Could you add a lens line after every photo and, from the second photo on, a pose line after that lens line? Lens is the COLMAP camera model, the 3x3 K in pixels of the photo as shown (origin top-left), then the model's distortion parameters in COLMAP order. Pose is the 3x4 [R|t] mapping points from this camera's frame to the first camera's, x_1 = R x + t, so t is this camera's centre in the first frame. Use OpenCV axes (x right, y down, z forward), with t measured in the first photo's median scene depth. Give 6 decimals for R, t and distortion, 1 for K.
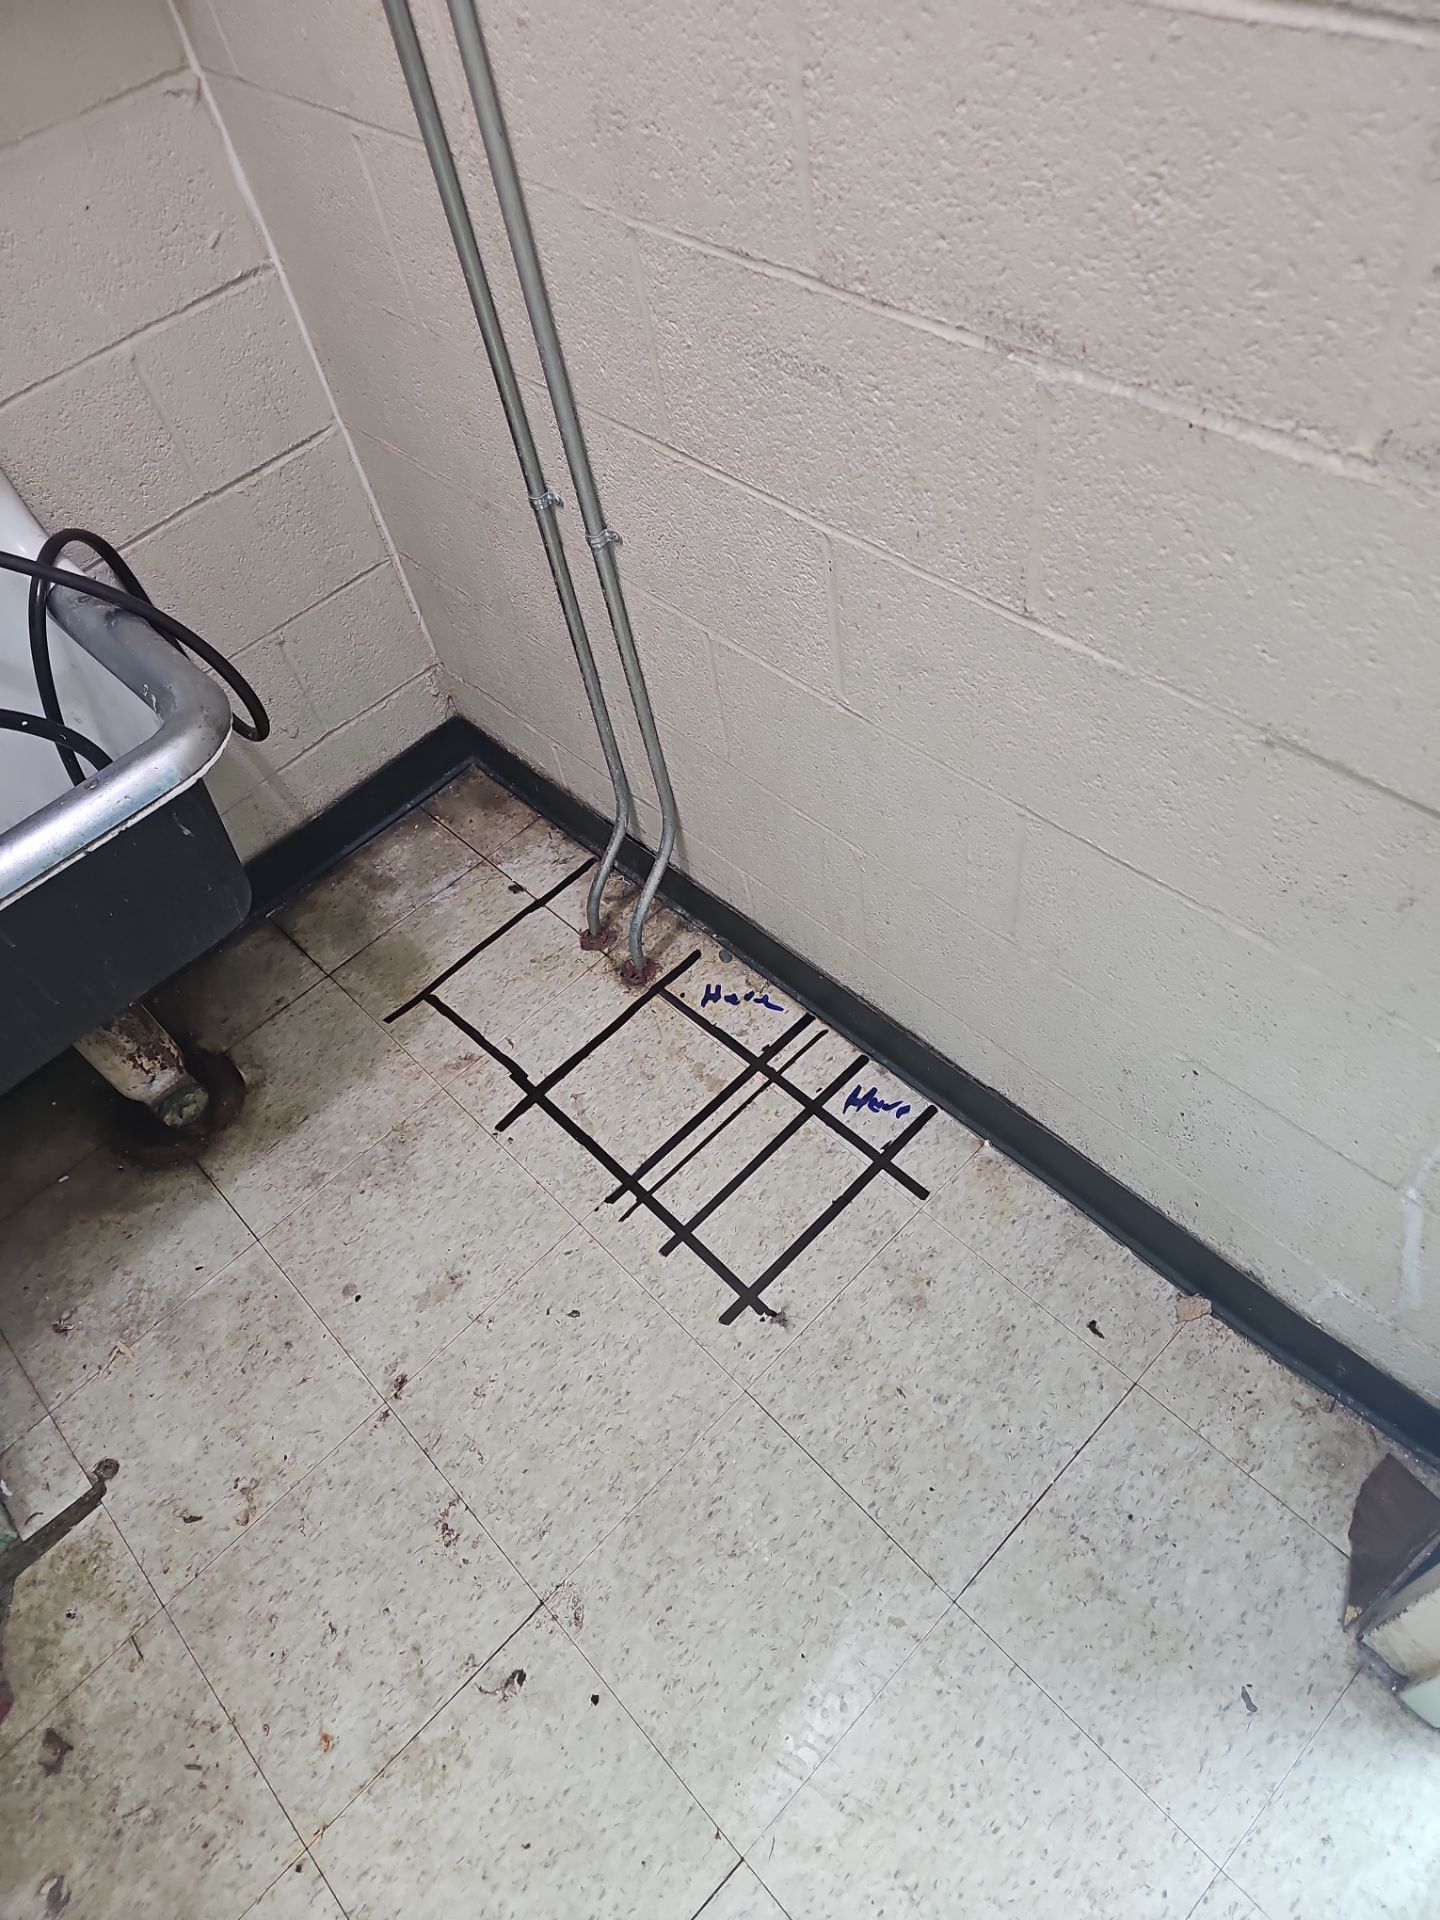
lens RADIAL K [[1299.8, 0, 720.0], [0, 1299.8, 960.0], [0, 0, 1]] dist [0.065958, -0.073917]
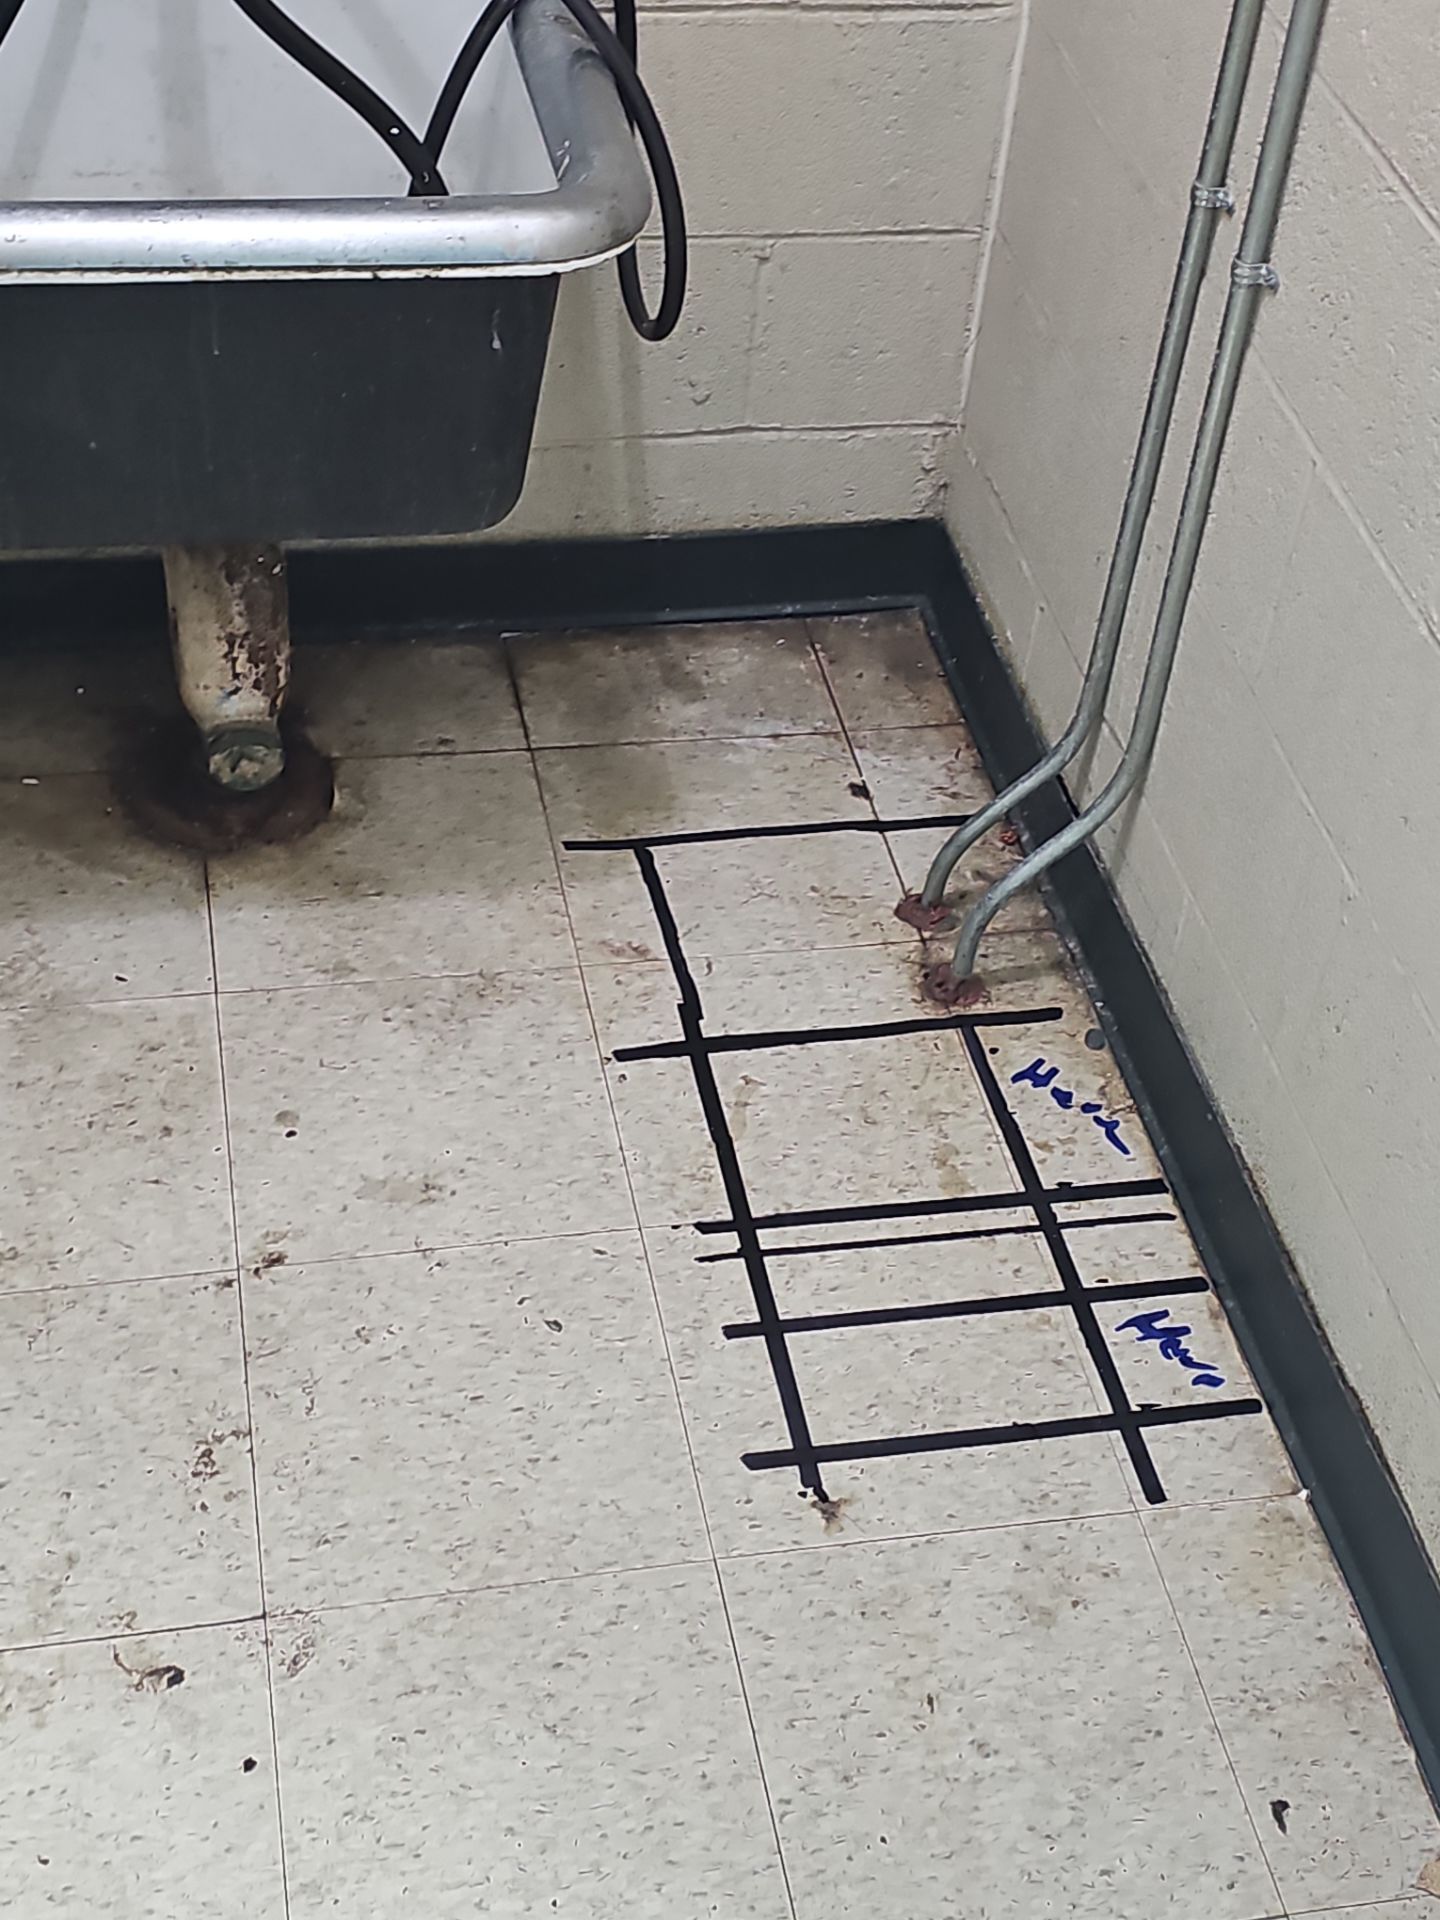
lens RADIAL K [[2789.0, 0, 677.7], [0, 2789.0, 953.8], [0, 0, 1]] dist [0.305226, -1.130549]
pose [[0.816070, 0.512000, -0.268116, 0.183073], [-0.549682, 0.830896, -0.086379, 0.190870], [0.178551, 0.217870, 0.959506, -0.266089]]
